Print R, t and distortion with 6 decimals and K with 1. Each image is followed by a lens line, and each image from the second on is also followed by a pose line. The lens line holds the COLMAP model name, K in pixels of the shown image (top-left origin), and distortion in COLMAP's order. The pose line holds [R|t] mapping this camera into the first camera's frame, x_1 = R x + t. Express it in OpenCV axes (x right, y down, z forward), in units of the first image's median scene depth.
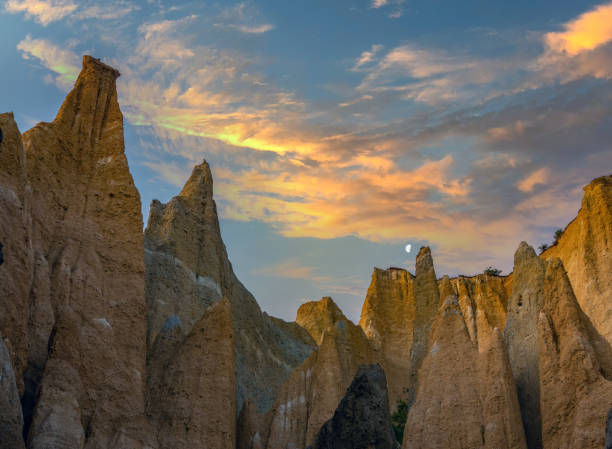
lens RADIAL K [[841.7, 0, 305.3], [0, 841.7, 238.9], [0, 0, 1]] dist [-0.001361, -0.011907]
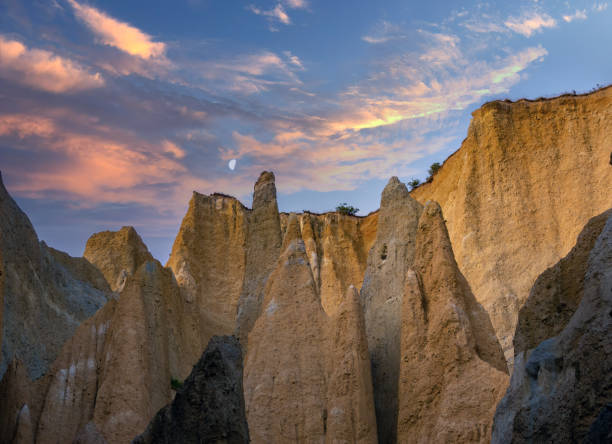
lens RADIAL K [[1141.9, 0, 306.0], [0, 1141.9, 222.0], [0, 0, 1]] dist [-0.016489, 0.089998]
pose [[0.977547, 0.077252, 0.196046, -0.024468], [-0.090141, 0.994257, 0.057686, -0.009062], [-0.190464, -0.074062, 0.978896, -0.016132]]
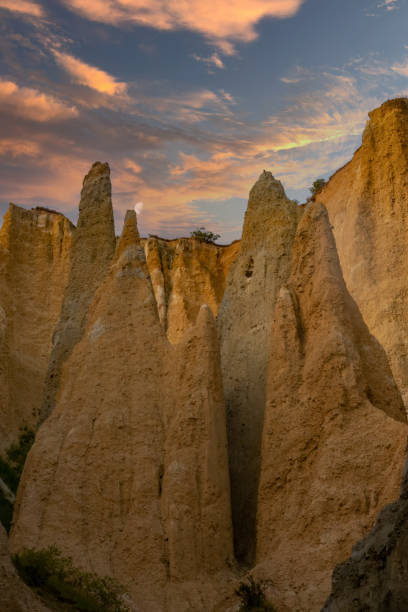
lens RADIAL K [[1312.0, 0, 204.0], [0, 1312.0, 306.0], [0, 0, 1]] dist [0.009637, 0.067969]
pose [[0.966809, 0.116719, 0.227282, 0.019623], [-0.131900, 0.989859, 0.052743, 0.056415], [-0.218821, -0.080971, 0.972400, 0.115992]]
